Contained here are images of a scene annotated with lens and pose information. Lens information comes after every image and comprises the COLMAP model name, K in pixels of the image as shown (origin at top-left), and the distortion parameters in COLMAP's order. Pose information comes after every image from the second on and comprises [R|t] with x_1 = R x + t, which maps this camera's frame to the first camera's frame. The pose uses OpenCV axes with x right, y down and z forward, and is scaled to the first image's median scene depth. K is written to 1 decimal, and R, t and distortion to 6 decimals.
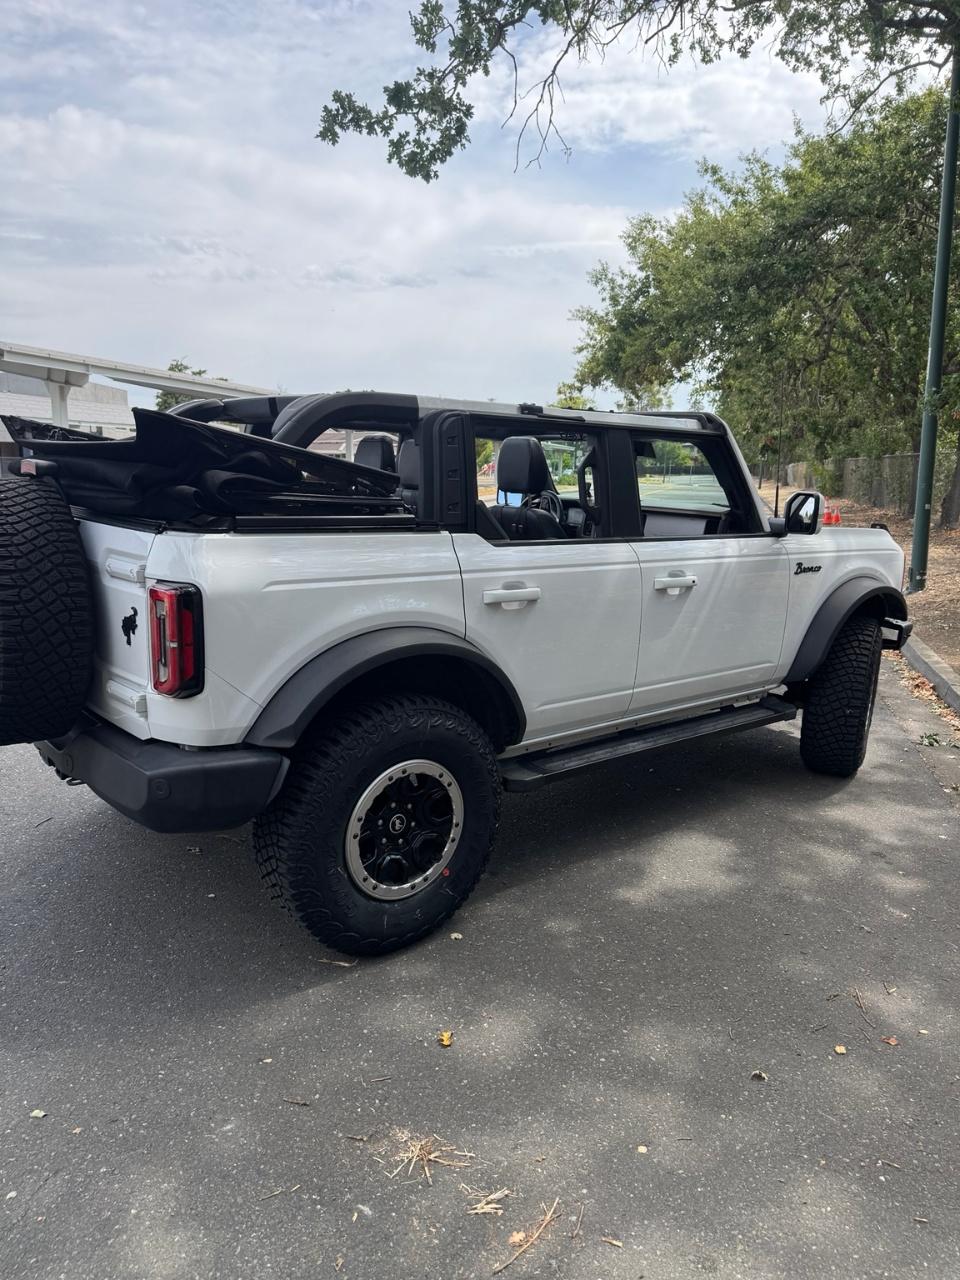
lens RADIAL K [[906.4, 0, 486.2], [0, 906.4, 632.6], [0, 0, 1]] dist [0.080498, -0.117553]
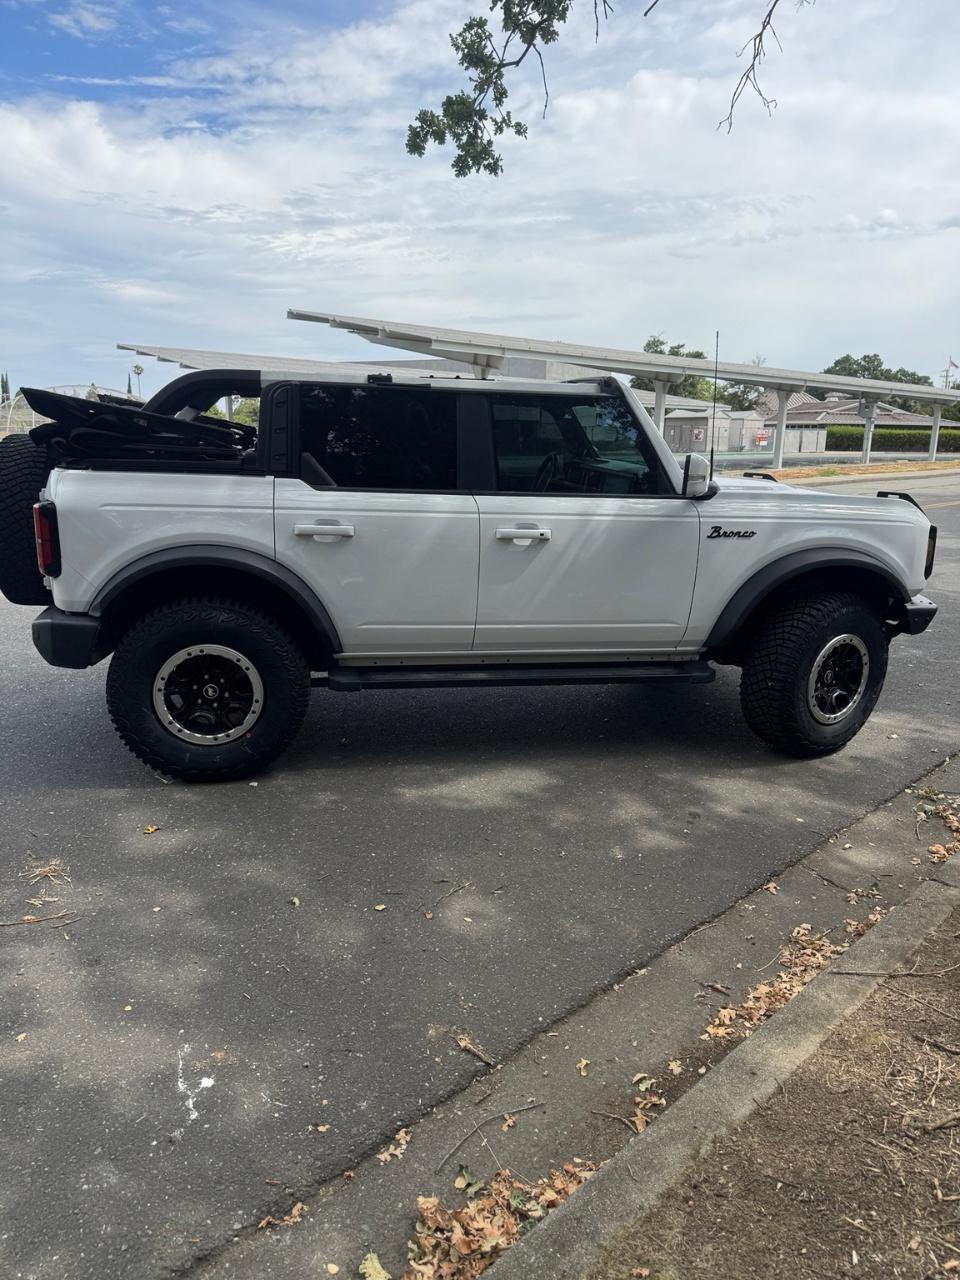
lens RADIAL K [[921.0, 0, 480.0], [0, 921.0, 640.0], [0, 0, 1]] dist [0.055494, -0.097748]
pose [[0.854980, 0.111009, -0.506643, 0.747372], [-0.094811, 0.993819, 0.057755, 0.013315], [0.509922, -0.001345, 0.860220, 0.016008]]
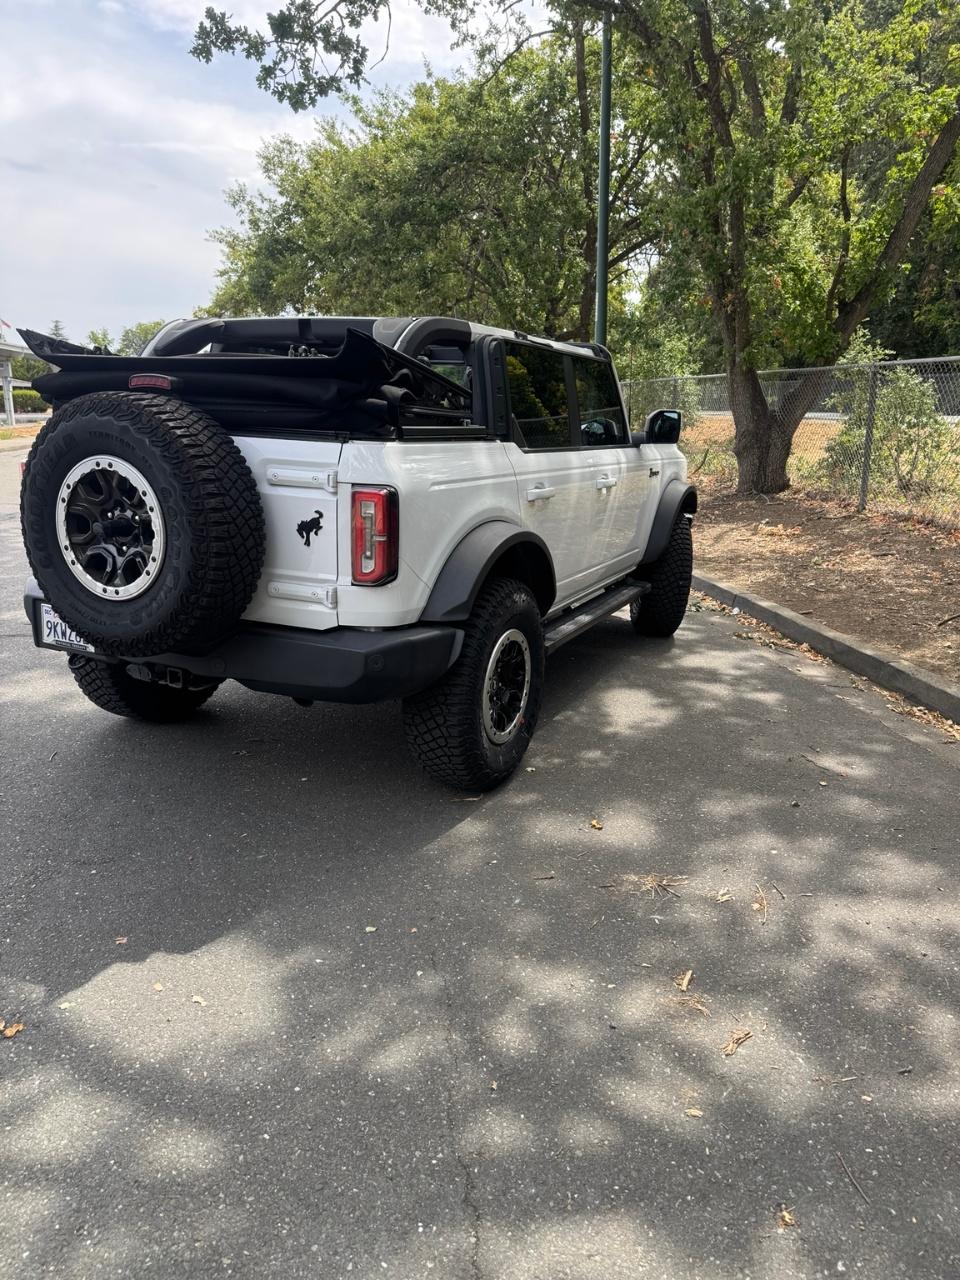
lens RADIAL K [[921.0, 0, 480.0], [0, 921.0, 640.0], [0, 0, 1]] dist [0.055494, -0.097748]
pose [[0.907445, -0.106593, 0.406426, -0.485636], [0.077003, 0.993093, 0.088531, 0.032219], [-0.413055, -0.049041, 0.909385, -0.084767]]
